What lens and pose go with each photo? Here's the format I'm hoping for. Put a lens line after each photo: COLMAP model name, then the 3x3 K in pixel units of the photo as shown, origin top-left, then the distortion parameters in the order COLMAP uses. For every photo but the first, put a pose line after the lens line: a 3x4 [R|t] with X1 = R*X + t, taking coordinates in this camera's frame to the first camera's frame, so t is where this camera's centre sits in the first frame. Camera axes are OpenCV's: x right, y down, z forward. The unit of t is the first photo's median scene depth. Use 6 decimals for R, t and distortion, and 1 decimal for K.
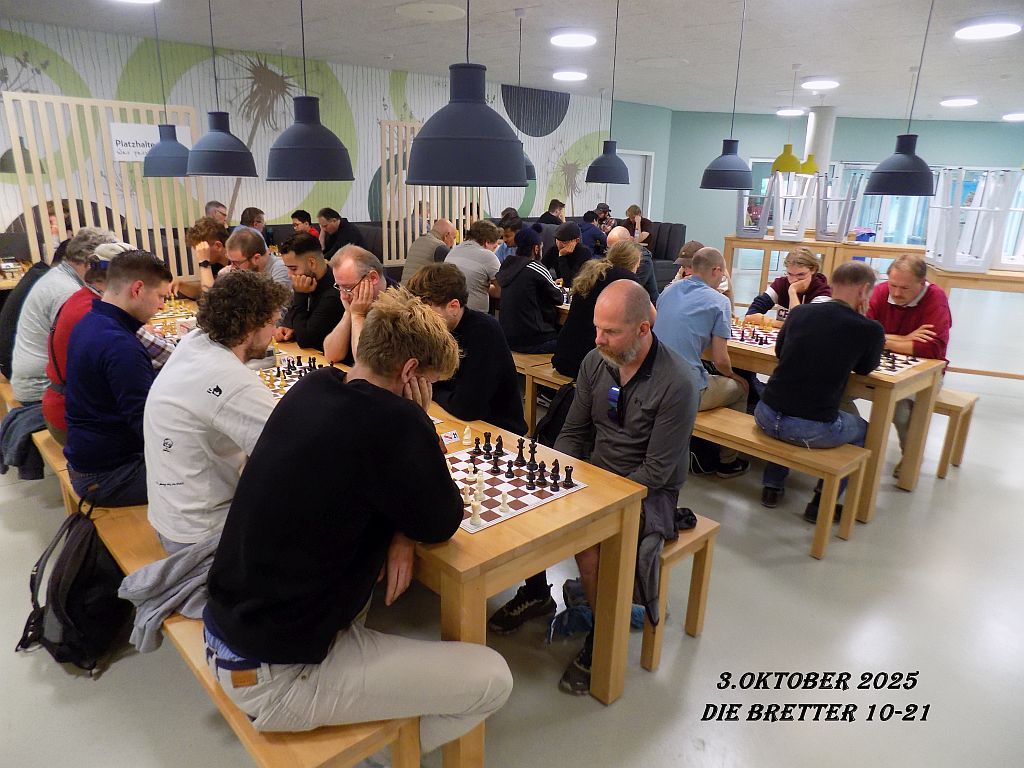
lens RADIAL K [[679.2, 0, 512.0], [0, 679.2, 384.0], [0, 0, 1]] dist [-0.074614, 0.065692]
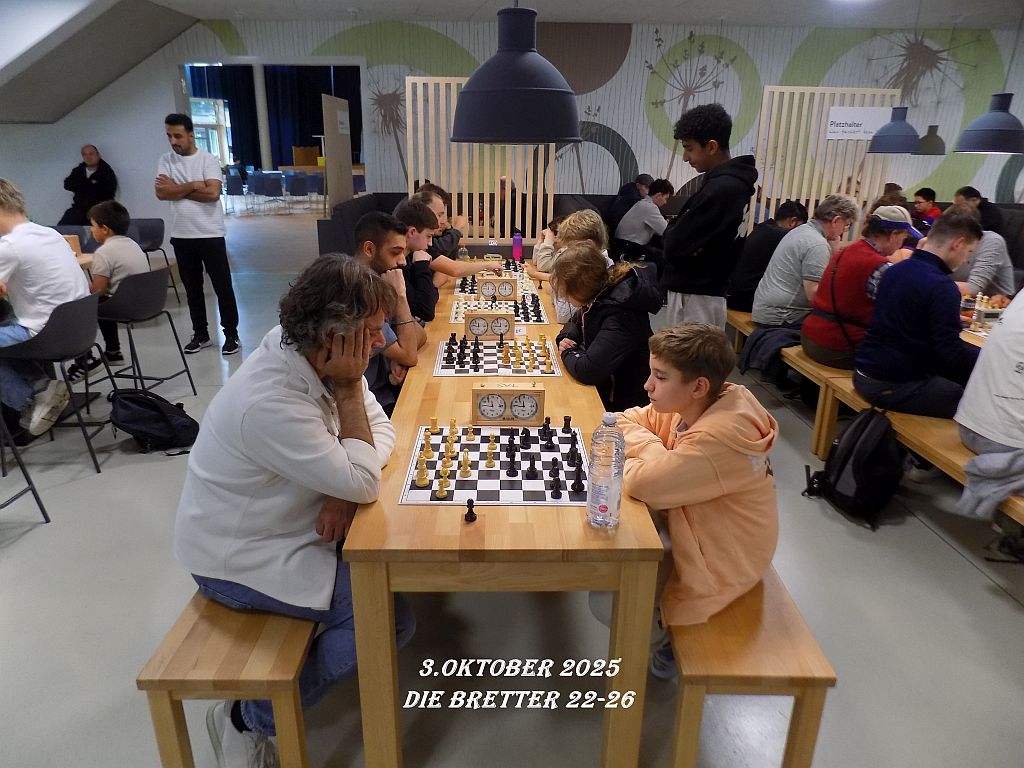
lens RADIAL K [[679.2, 0, 512.0], [0, 679.2, 384.0], [0, 0, 1]] dist [-0.074614, 0.065692]
pose [[0.765050, 0.205332, -0.610358, -0.213741], [-0.185669, 0.977887, 0.096248, 0.080745], [0.616624, 0.039690, 0.786256, -0.260902]]
